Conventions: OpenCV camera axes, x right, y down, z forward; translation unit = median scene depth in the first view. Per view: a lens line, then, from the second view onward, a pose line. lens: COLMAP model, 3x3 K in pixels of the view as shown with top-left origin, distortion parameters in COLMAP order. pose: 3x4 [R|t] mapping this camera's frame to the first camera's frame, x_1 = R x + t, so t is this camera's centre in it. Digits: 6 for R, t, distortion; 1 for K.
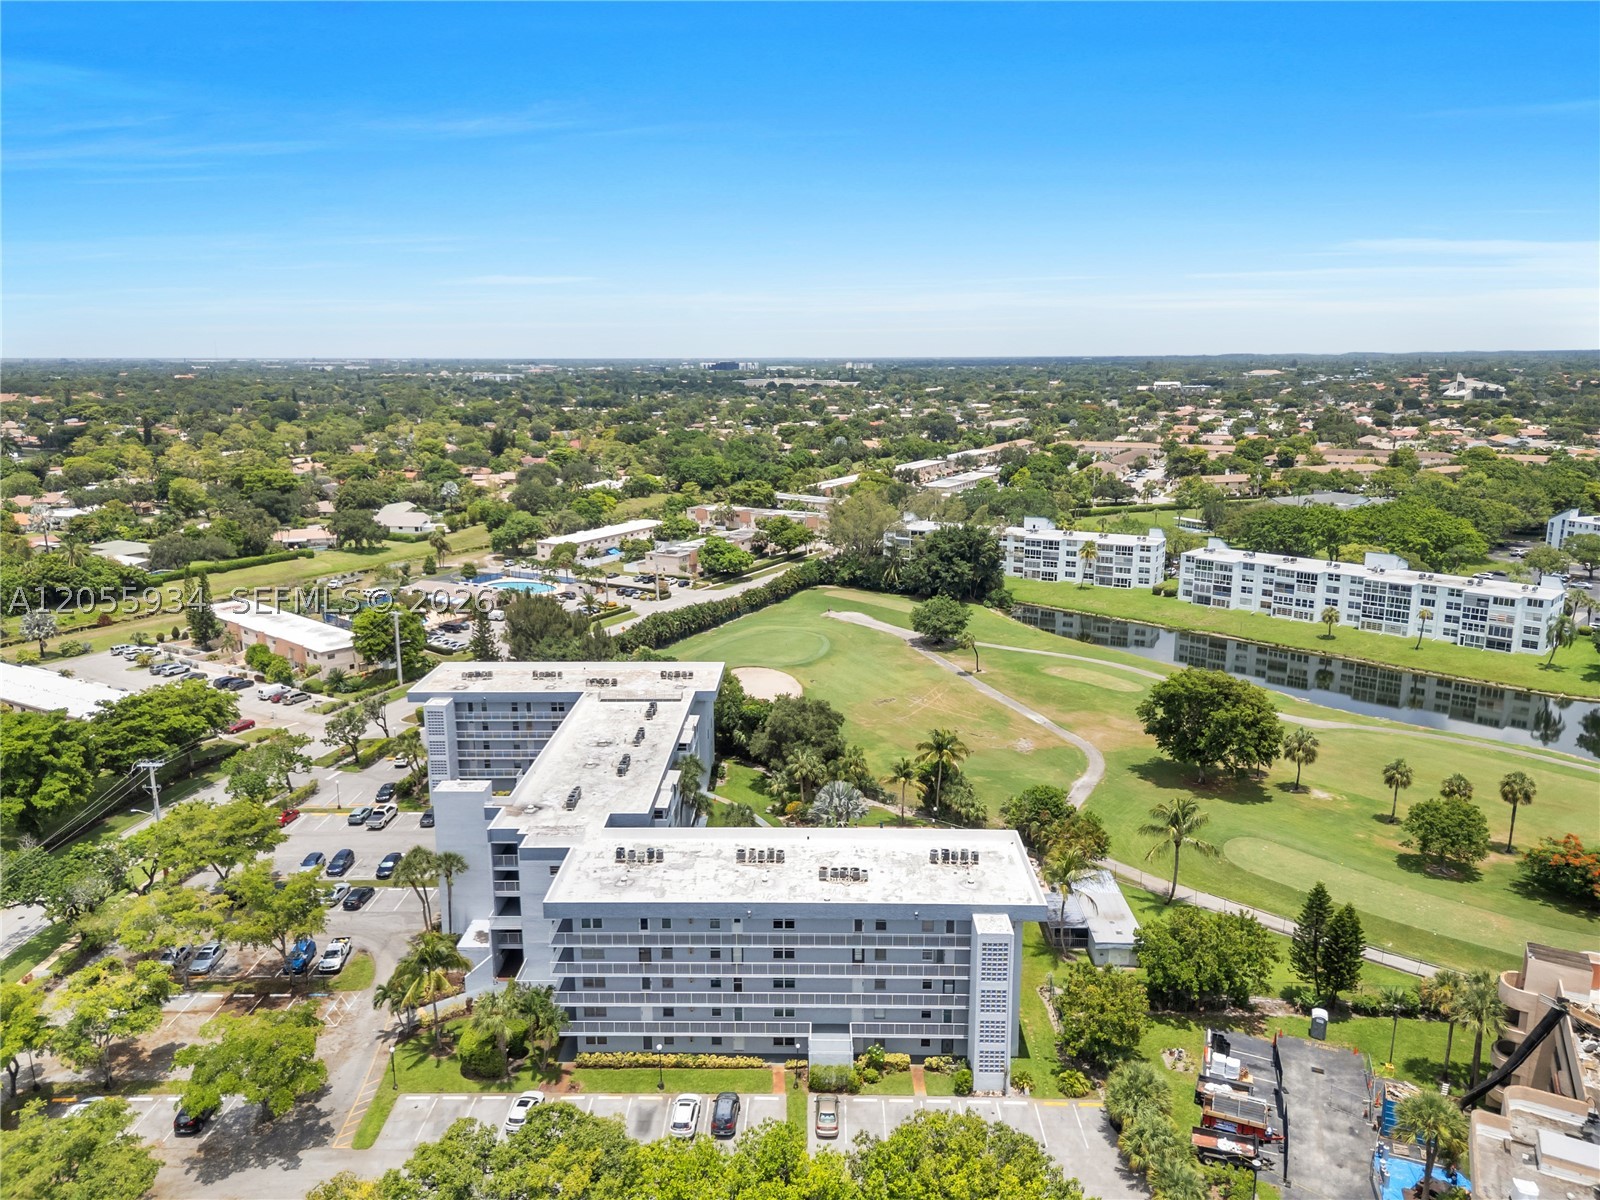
lens RADIAL K [[1125.5, 0, 800.0], [0, 1125.5, 600.0], [0, 0, 1]] dist [0.092545, -0.100102]
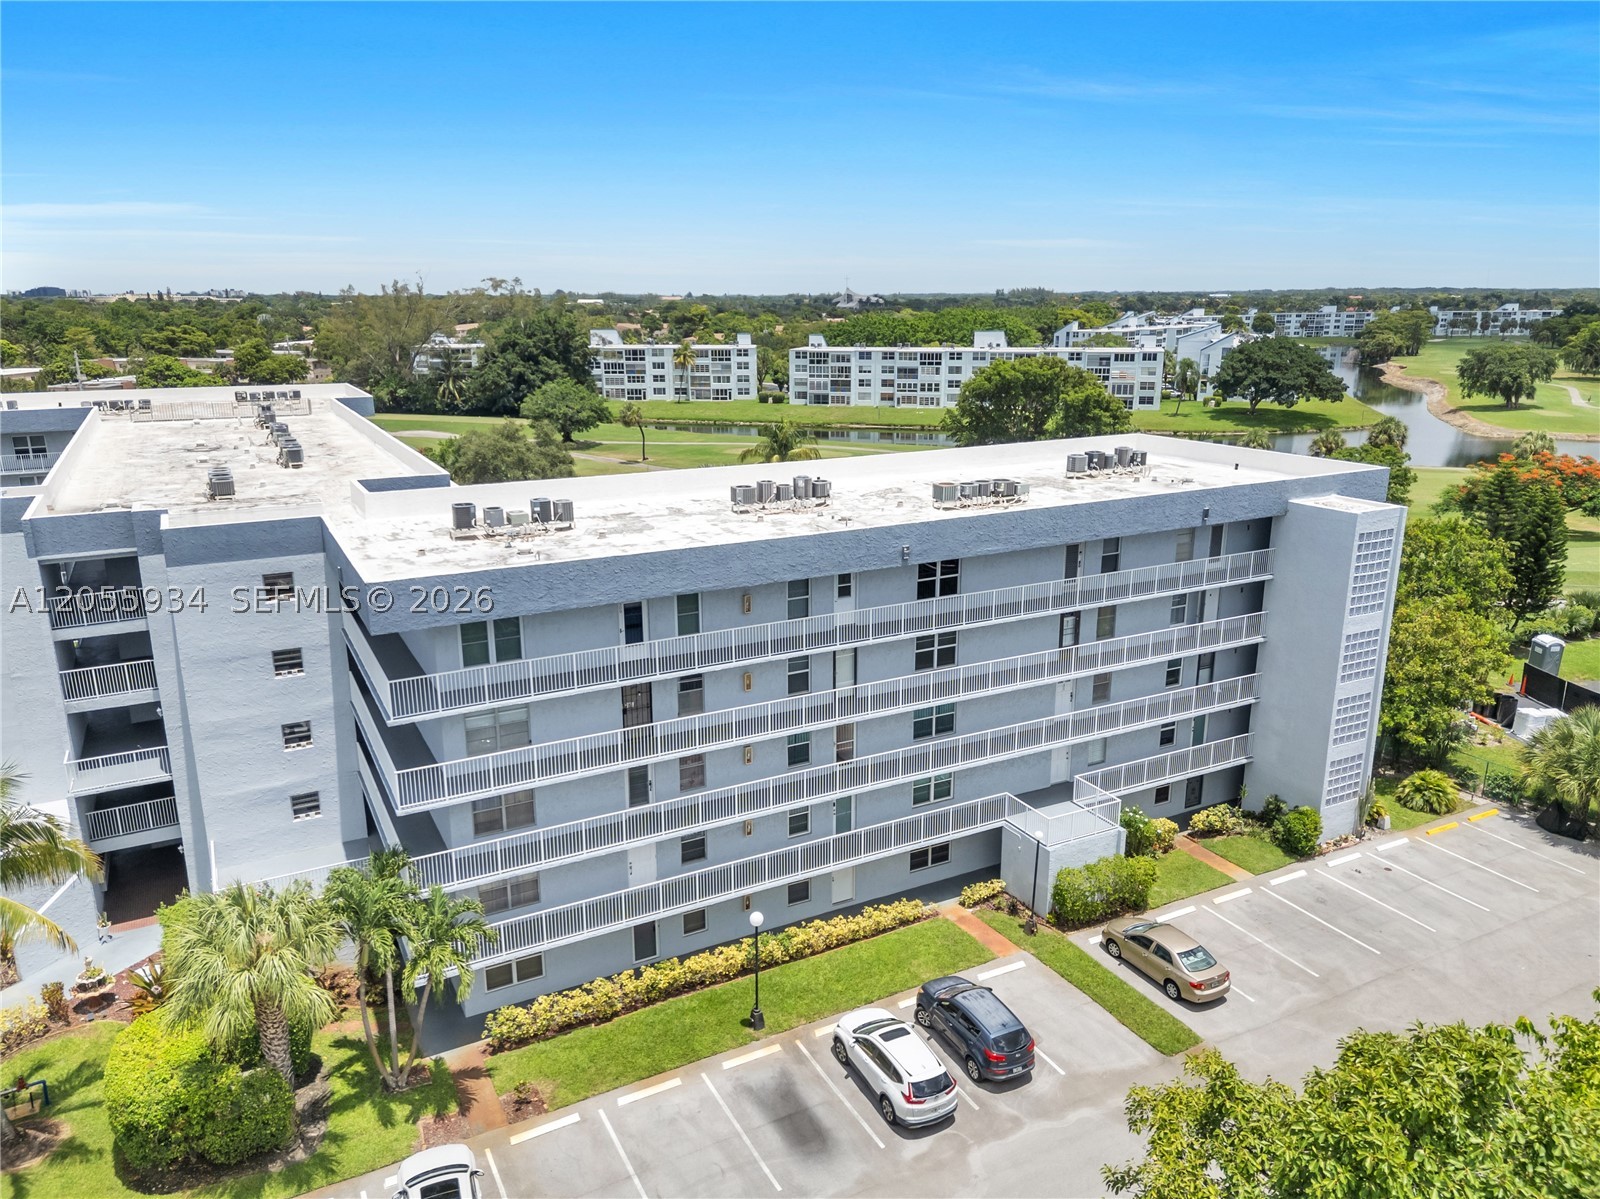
lens RADIAL K [[1125.5, 0, 800.0], [0, 1125.5, 599.5], [0, 0, 1]] dist [0.092545, -0.100102]
pose [[0.873548, -0.125332, 0.470326, -0.112127], [0.103790, 0.992020, 0.071581, 0.108140], [-0.475544, -0.013715, 0.879585, 0.274262]]
